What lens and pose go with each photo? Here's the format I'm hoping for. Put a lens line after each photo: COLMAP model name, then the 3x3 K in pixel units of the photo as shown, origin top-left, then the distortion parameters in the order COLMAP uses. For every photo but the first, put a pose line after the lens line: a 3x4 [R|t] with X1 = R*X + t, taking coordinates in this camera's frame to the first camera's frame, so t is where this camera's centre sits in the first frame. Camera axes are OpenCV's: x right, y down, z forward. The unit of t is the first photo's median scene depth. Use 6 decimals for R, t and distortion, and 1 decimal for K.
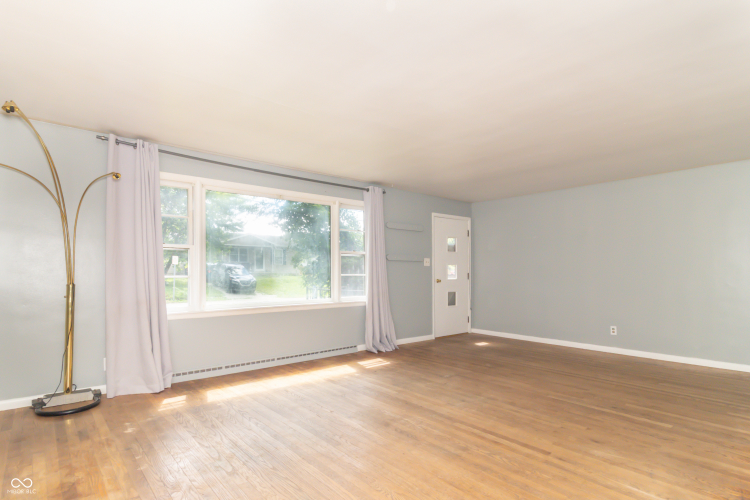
lens RADIAL K [[393.6, 0, 389.6], [0, 393.6, 274.9], [0, 0, 1]] dist [0.004486, -0.001175]
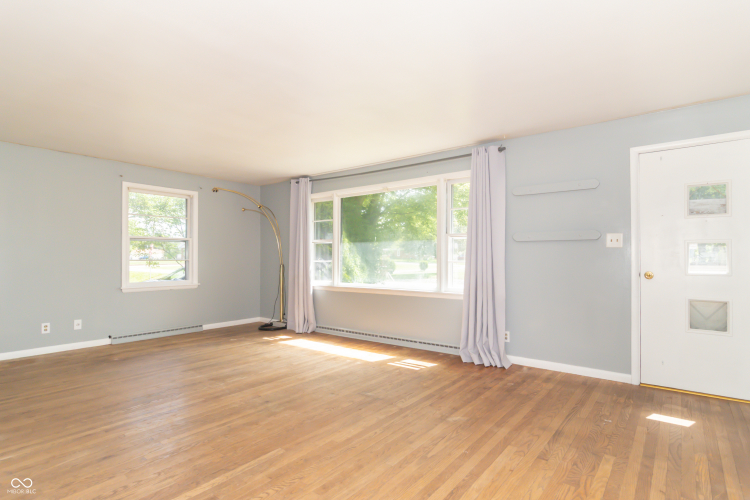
lens RADIAL K [[393.6, 0, 373.7], [0, 393.6, 252.7], [0, 0, 1]] dist [0.004486, -0.001175]
pose [[0.181460, -0.014296, -0.983294, 0.887596], [-0.010333, 0.999811, -0.016443, -0.003743], [0.983344, 0.013144, 0.181278, 0.855817]]
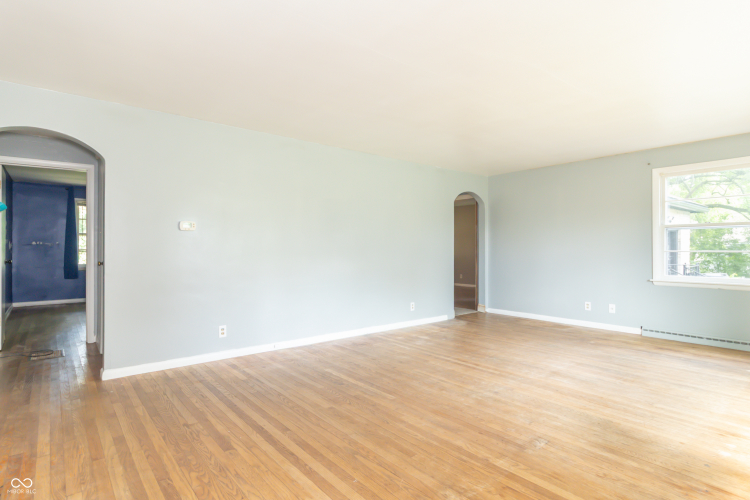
lens RADIAL K [[393.6, 0, 369.5], [0, 393.6, 249.9], [0, 0, 1]] dist [0.004486, -0.001175]
pose [[-0.999121, -0.000905, 0.041920, 0.349431], [-0.000359, 0.999915, 0.013021, -0.012218], [-0.041928, 0.012994, -0.999036, 1.519208]]
